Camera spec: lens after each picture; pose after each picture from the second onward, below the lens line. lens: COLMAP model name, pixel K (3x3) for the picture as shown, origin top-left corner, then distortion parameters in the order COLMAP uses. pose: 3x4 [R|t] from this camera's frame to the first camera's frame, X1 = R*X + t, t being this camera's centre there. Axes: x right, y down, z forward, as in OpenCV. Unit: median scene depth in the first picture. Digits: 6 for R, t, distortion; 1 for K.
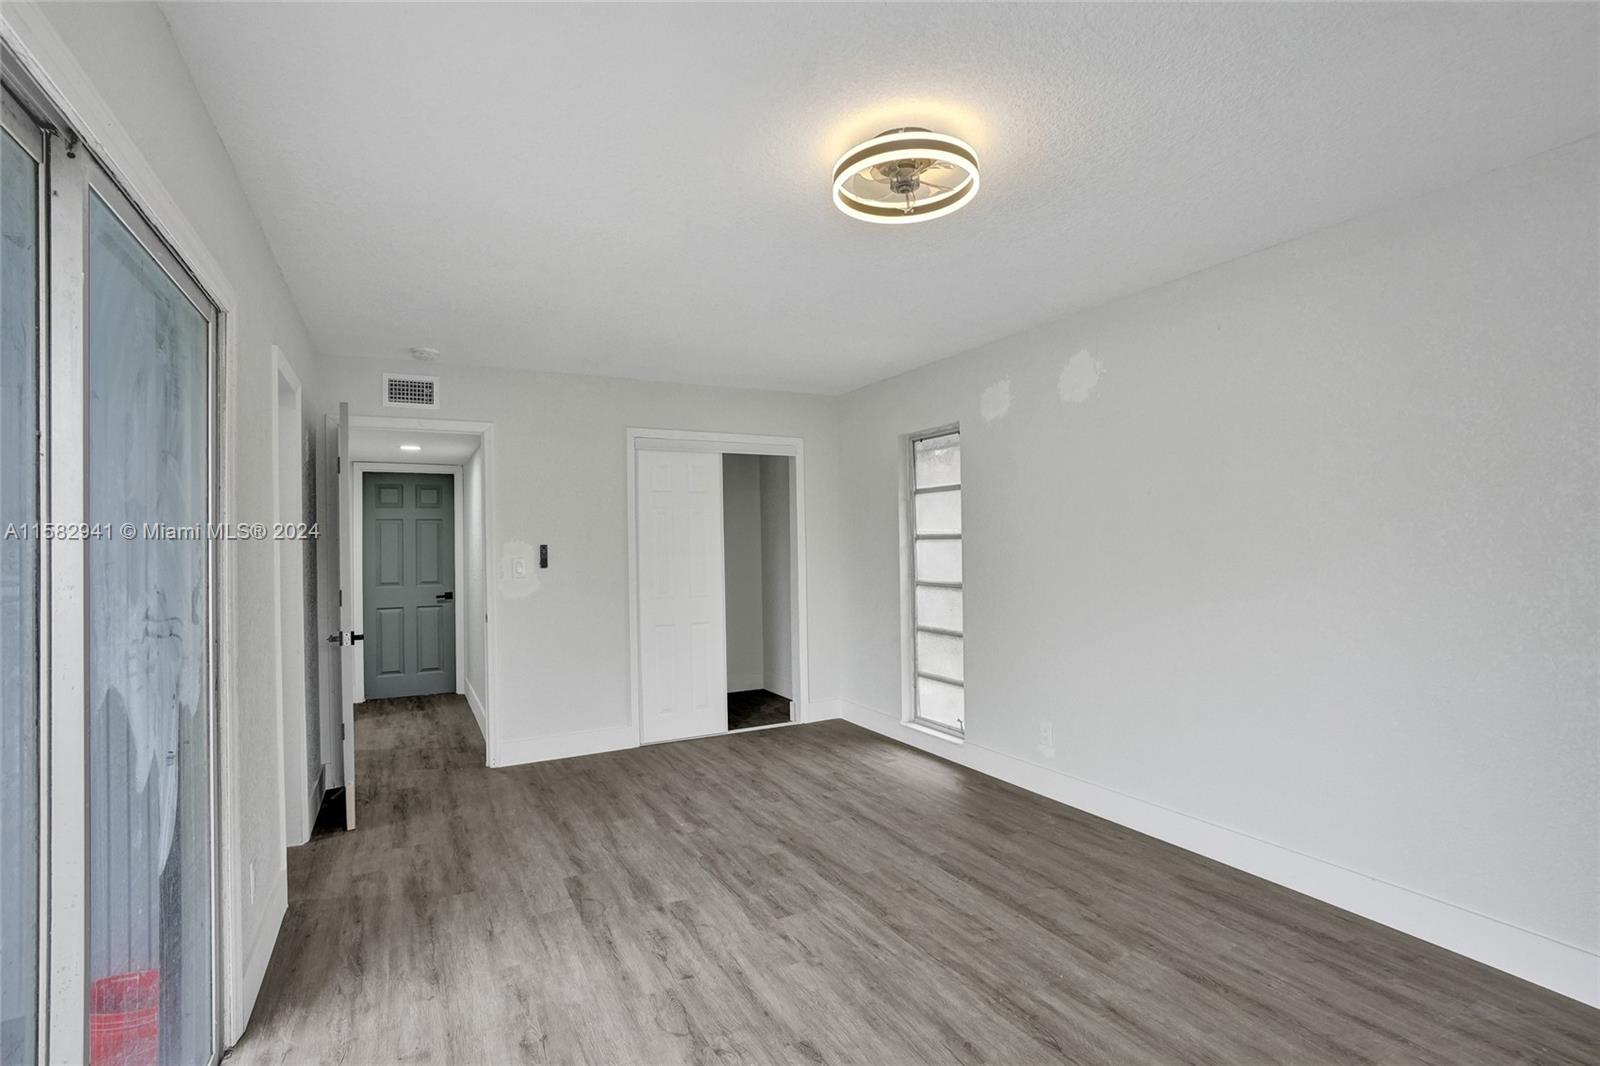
lens RADIAL K [[742.9, 0, 803.6], [0, 742.9, 539.6], [0, 0, 1]] dist [-0.053916, 0.028332]
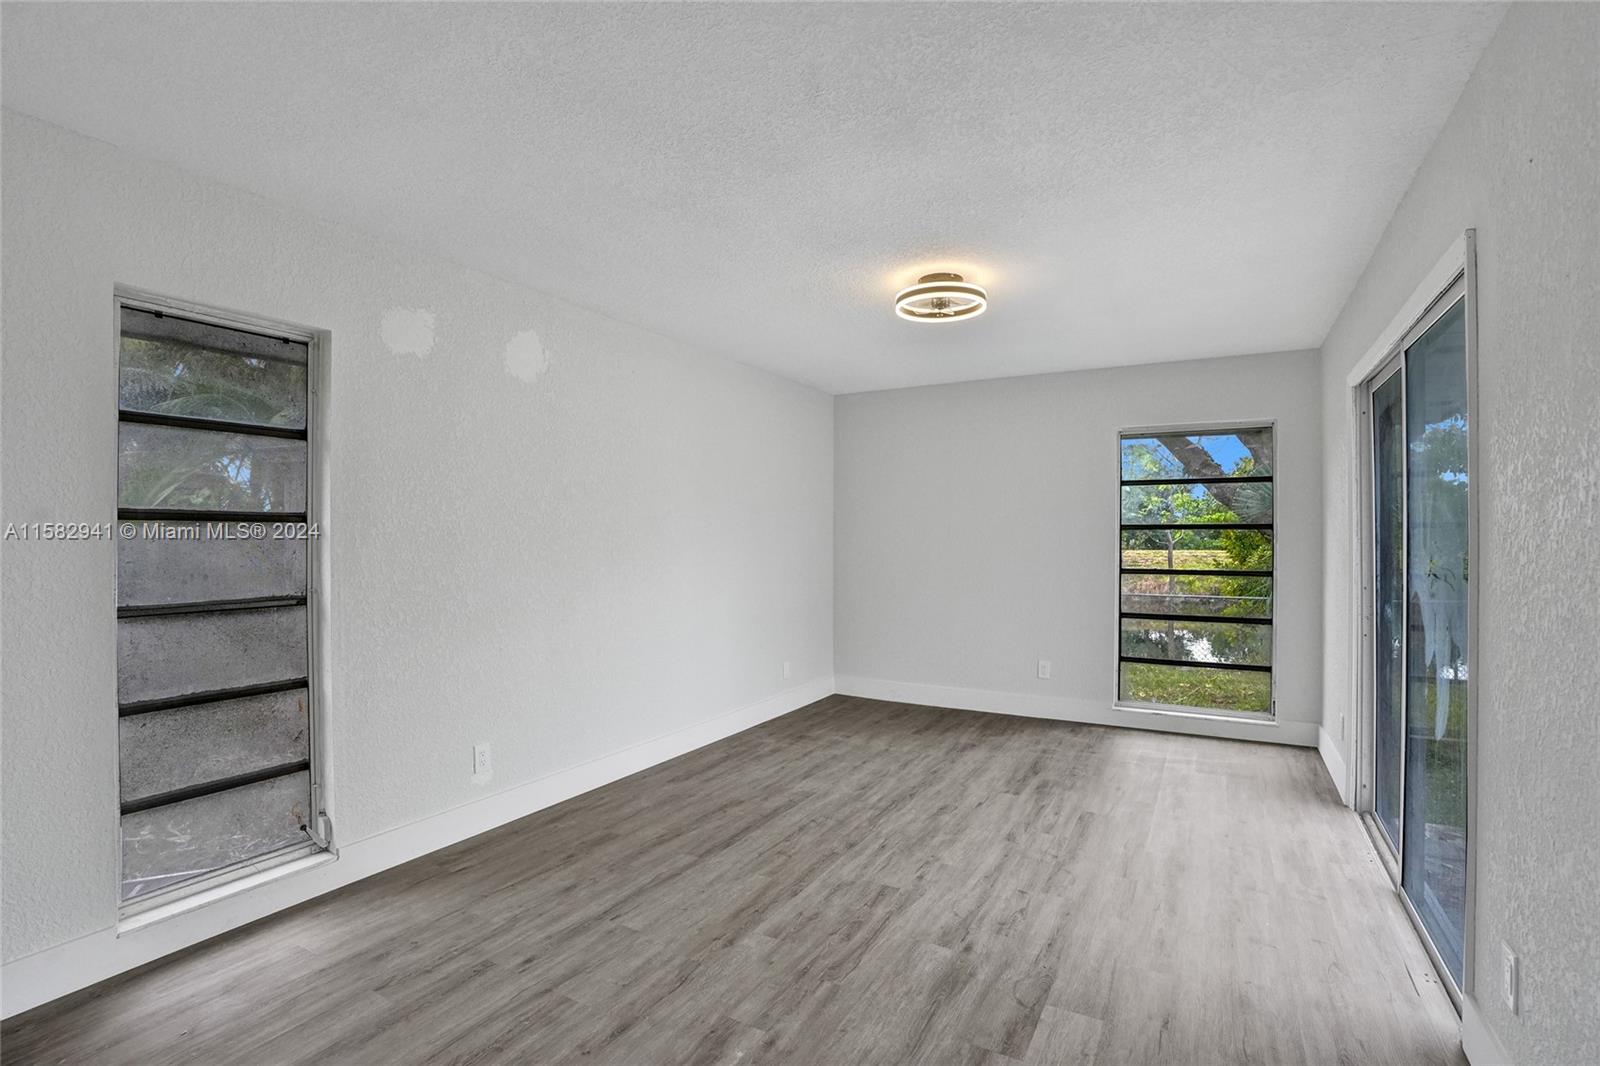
lens RADIAL K [[749.4, 0, 796.3], [0, 749.4, 530.8], [0, 0, 1]] dist [-0.073355, 0.029567]
pose [[-0.521732, 0.024284, 0.852764, -0.768507], [0.005975, 0.999674, -0.024811, 0.037649], [-0.853089, -0.007849, -0.521707, 1.503342]]
